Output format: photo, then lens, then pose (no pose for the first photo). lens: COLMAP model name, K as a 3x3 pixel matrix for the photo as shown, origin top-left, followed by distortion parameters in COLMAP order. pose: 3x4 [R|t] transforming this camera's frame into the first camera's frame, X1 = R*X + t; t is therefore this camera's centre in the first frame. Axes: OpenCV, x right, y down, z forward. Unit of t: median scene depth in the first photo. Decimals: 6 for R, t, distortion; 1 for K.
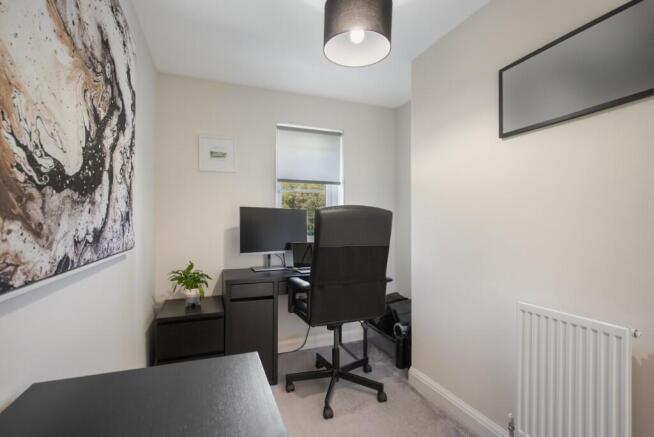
lens RADIAL K [[306.9, 0, 326.3], [0, 306.9, 225.6], [0, 0, 1]] dist [-0.010165, 0.000520]
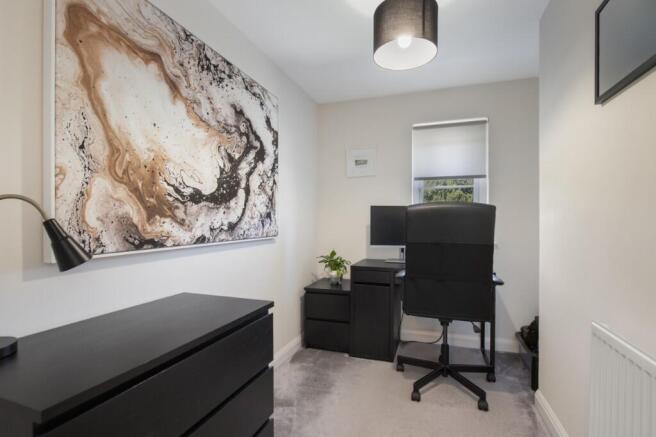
lens RADIAL K [[307.1, 0, 327.9], [0, 307.1, 238.7], [0, 0, 1]] dist [-0.000098, 0.000099]
pose [[0.769775, 0.039834, -0.637071, 0.695679], [-0.006908, 0.998512, 0.054087, 0.003568], [0.638278, -0.037234, 0.768905, -0.018306]]
